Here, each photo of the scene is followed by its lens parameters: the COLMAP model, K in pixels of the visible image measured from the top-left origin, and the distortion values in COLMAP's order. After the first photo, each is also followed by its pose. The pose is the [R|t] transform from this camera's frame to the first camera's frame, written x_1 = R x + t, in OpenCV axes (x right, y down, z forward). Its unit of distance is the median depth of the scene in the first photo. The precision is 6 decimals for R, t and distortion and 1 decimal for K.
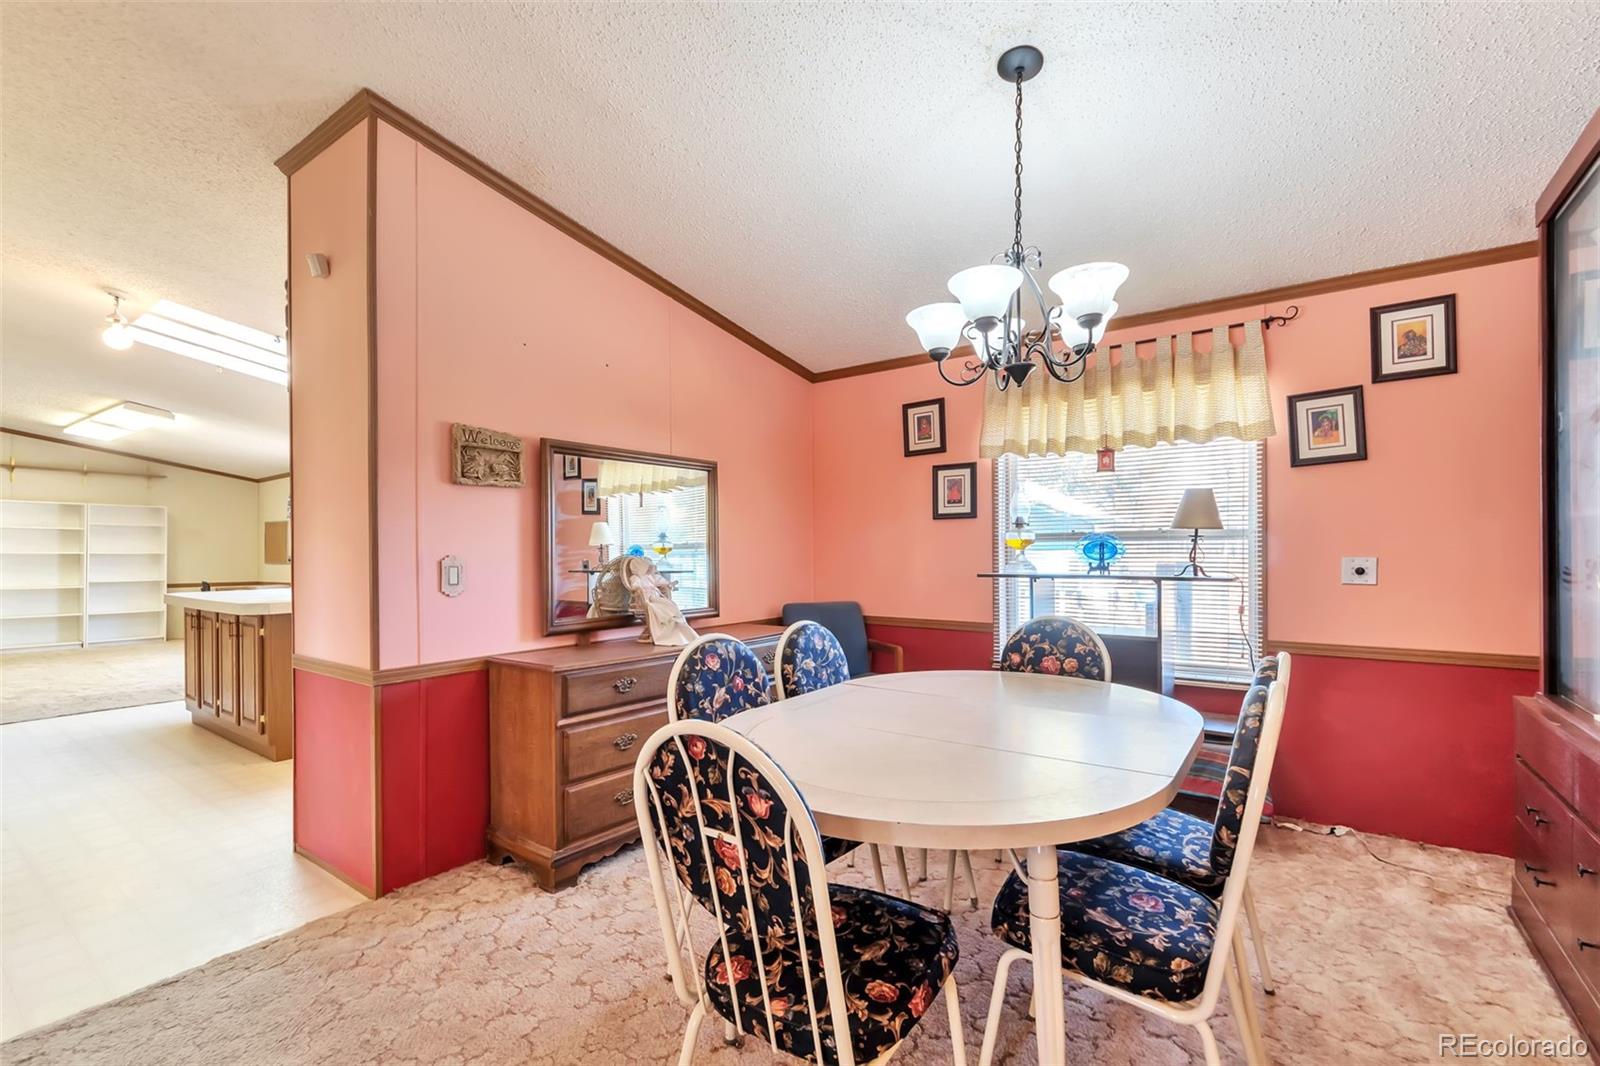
lens RADIAL K [[690.7, 0, 806.1], [0, 690.7, 556.6], [0, 0, 1]] dist [0.005616, 0.000741]
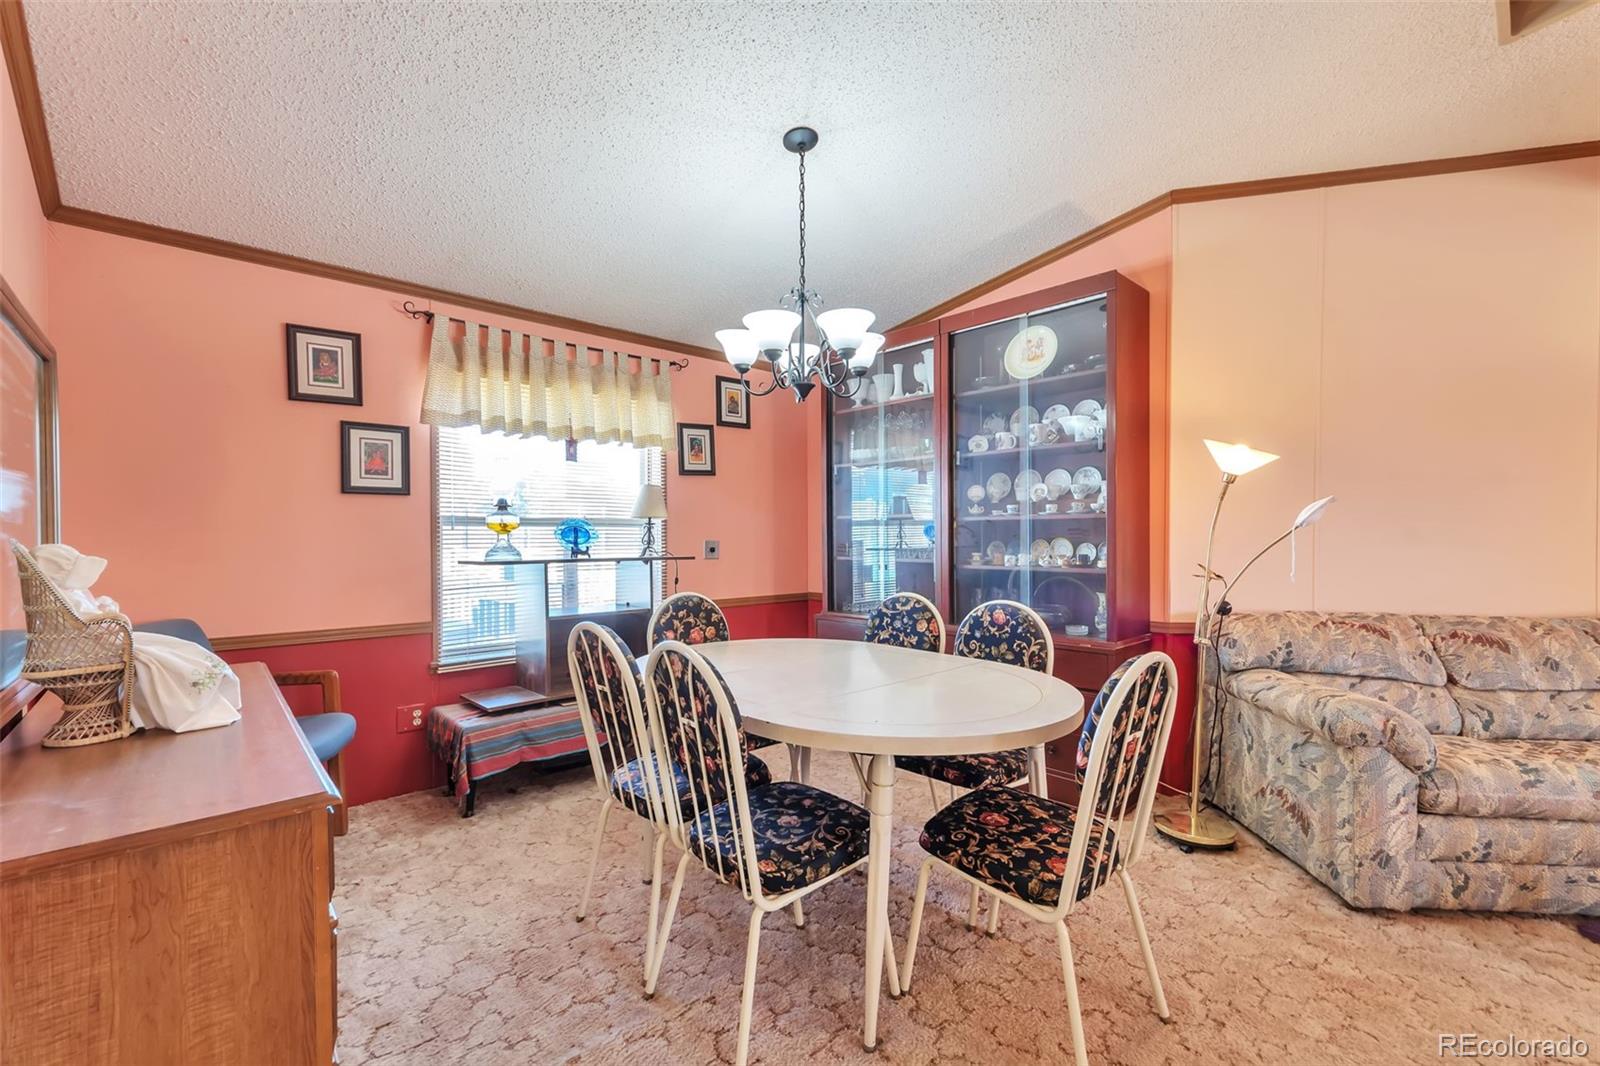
lens RADIAL K [[690.7, 0, 799.1], [0, 690.7, 532.6], [0, 0, 1]] dist [0.005616, 0.000741]
pose [[0.212515, 0.010023, 0.977106, -0.522636], [0.010763, 0.999863, -0.012598, 0.003669], [-0.977098, 0.013194, 0.212378, 0.437580]]
